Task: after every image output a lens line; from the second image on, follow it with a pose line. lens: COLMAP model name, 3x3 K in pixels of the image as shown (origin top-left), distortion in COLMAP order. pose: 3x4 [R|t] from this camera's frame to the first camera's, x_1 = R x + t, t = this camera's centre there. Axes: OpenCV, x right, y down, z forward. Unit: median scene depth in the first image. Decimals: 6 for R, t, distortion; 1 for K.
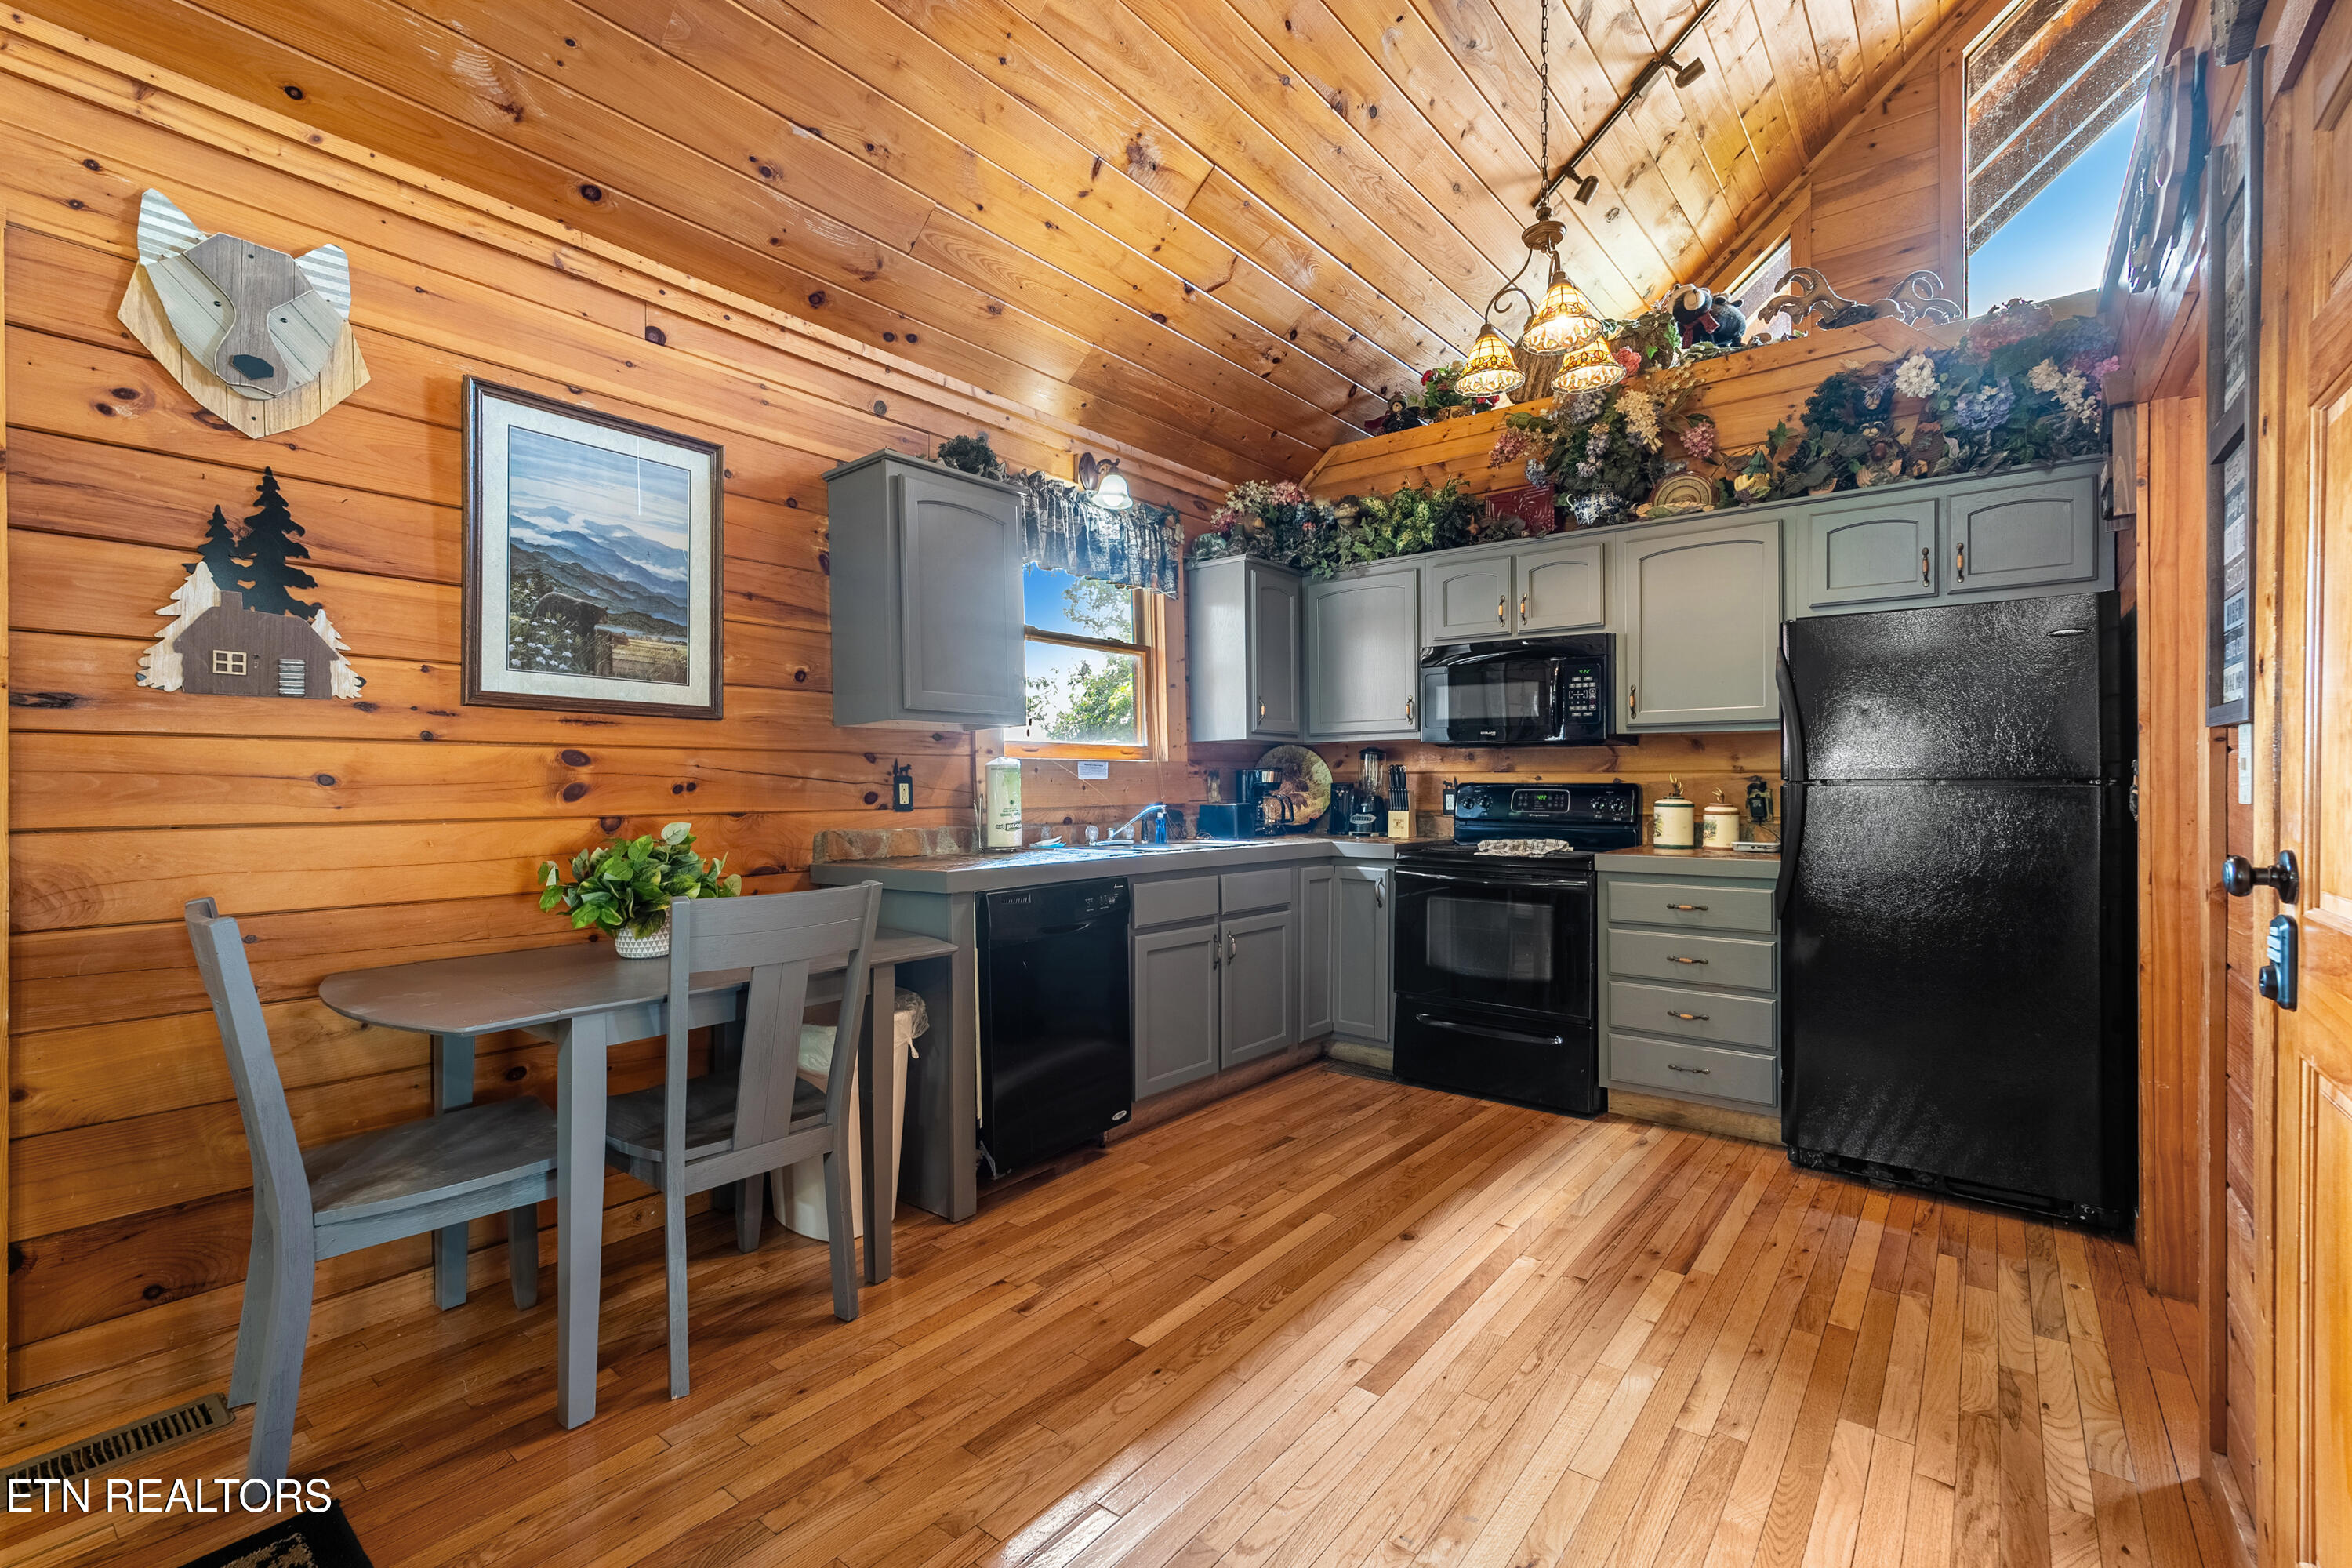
lens RADIAL K [[1028.0, 0, 1175.7], [0, 1028.0, 778.2], [0, 0, 1]] dist [0.006399, 0.000834]
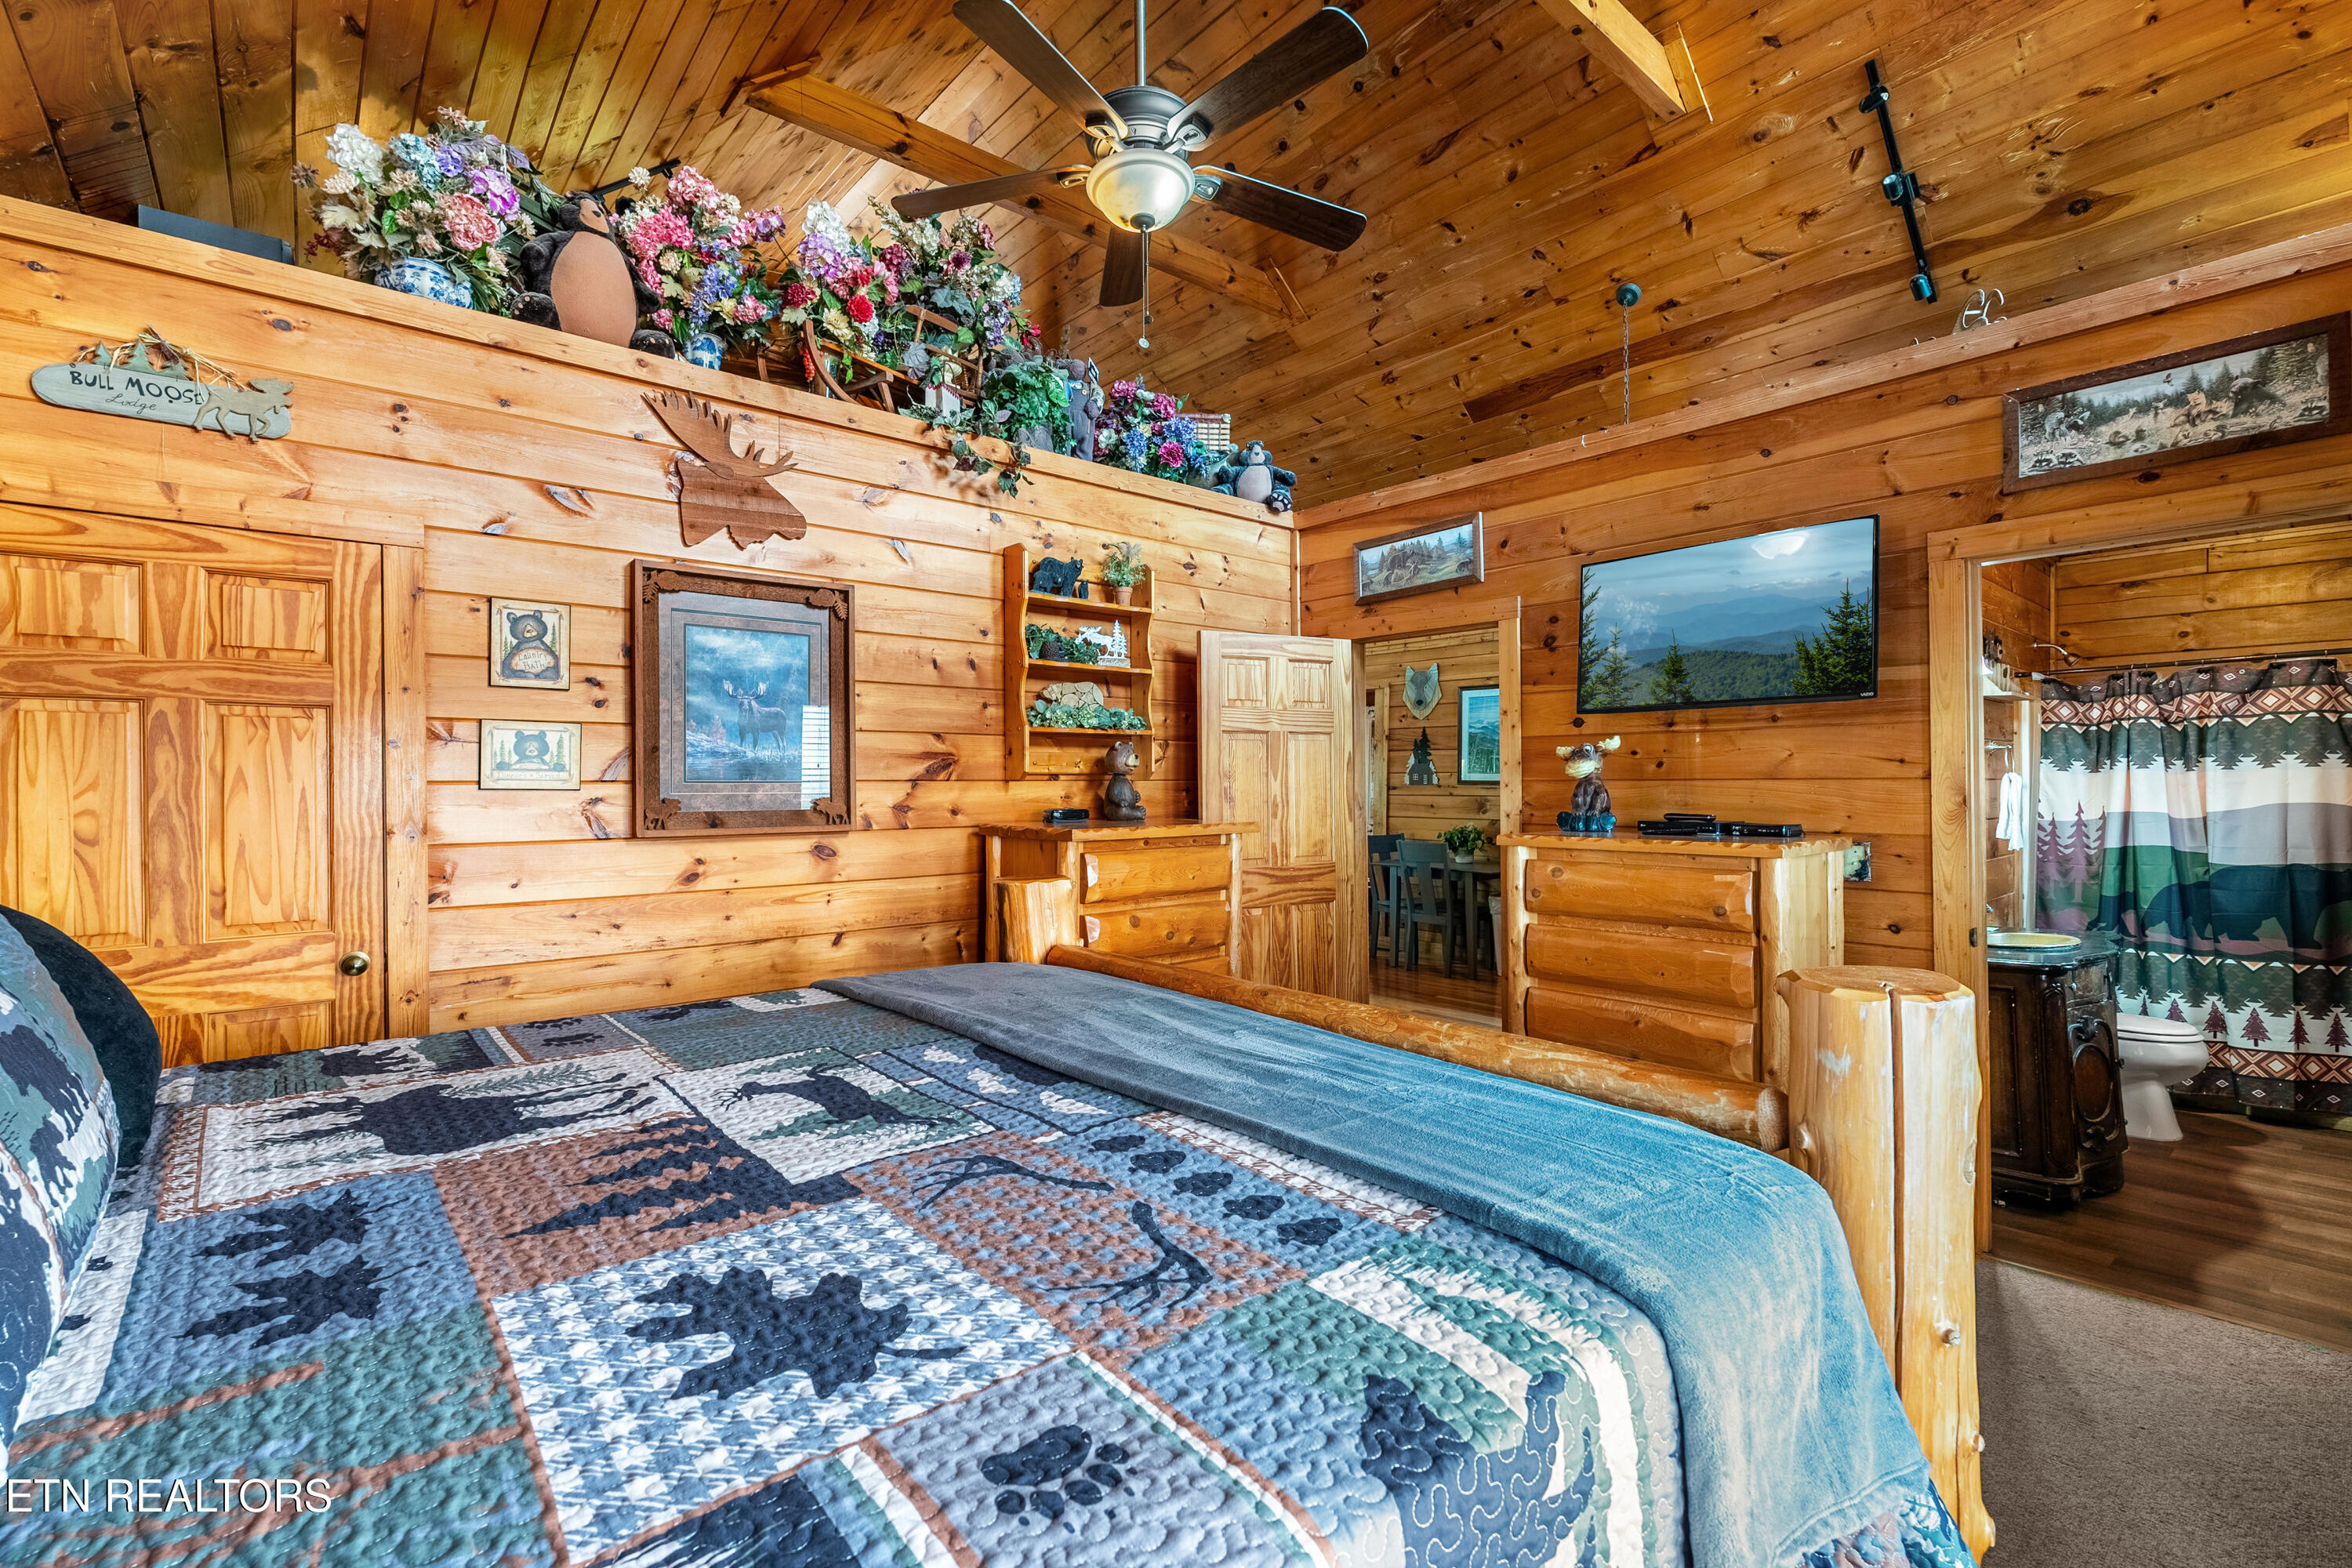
lens RADIAL K [[1026.0, 0, 1176.0], [0, 1026.0, 784.0], [0, 0, 1]] dist [0.001682, -0.000030]
pose [[-0.200301, 0.001119, -0.979734, 1.977569], [0.007391, 0.999973, -0.000369, -0.055681], [0.979706, -0.007315, -0.200304, 0.546003]]
